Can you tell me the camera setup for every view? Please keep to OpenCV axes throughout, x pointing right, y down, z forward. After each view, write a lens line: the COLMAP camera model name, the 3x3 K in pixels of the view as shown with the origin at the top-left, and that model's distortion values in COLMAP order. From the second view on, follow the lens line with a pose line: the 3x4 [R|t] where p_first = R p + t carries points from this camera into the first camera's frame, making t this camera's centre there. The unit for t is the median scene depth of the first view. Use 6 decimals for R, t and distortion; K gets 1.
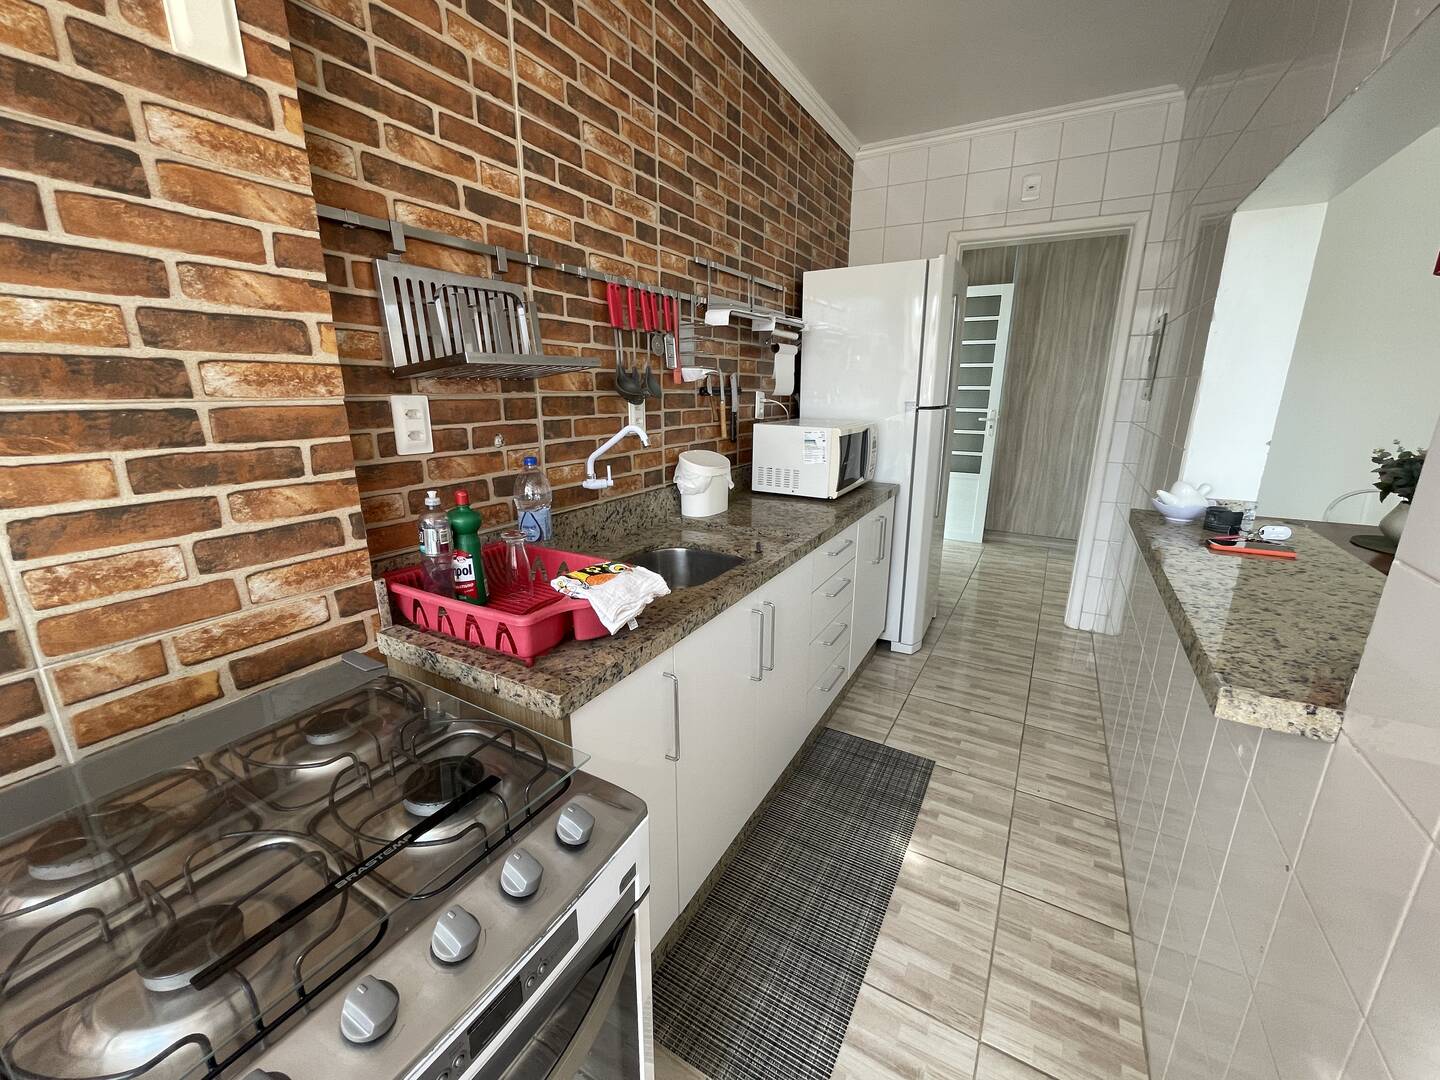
lens RADIAL K [[583.3, 0, 708.2], [0, 583.3, 545.3], [0, 0, 1]] dist [-0.002454, 0.000516]
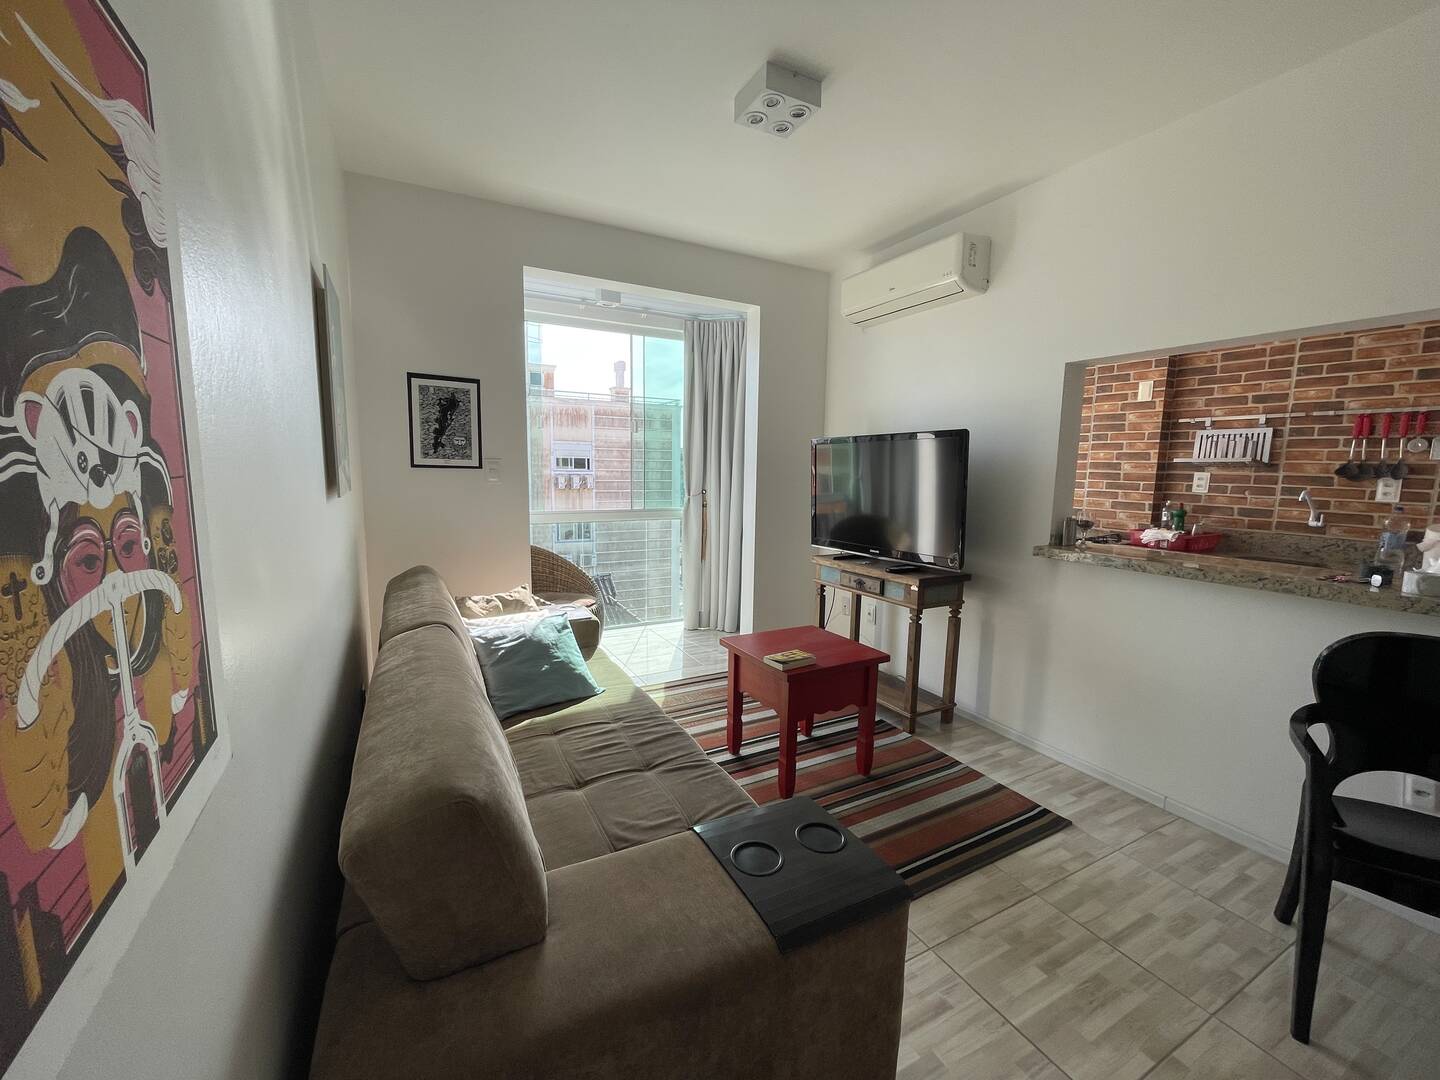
lens RADIAL K [[583.3, 0, 725.4], [0, 583.3, 544.6], [0, 0, 1]] dist [-0.002454, 0.000516]
pose [[-0.509014, 0.116270, -0.852869, 3.246530], [-0.236684, 0.933734, 0.268553, -0.139767], [0.827578, 0.338558, -0.447764, 0.460722]]
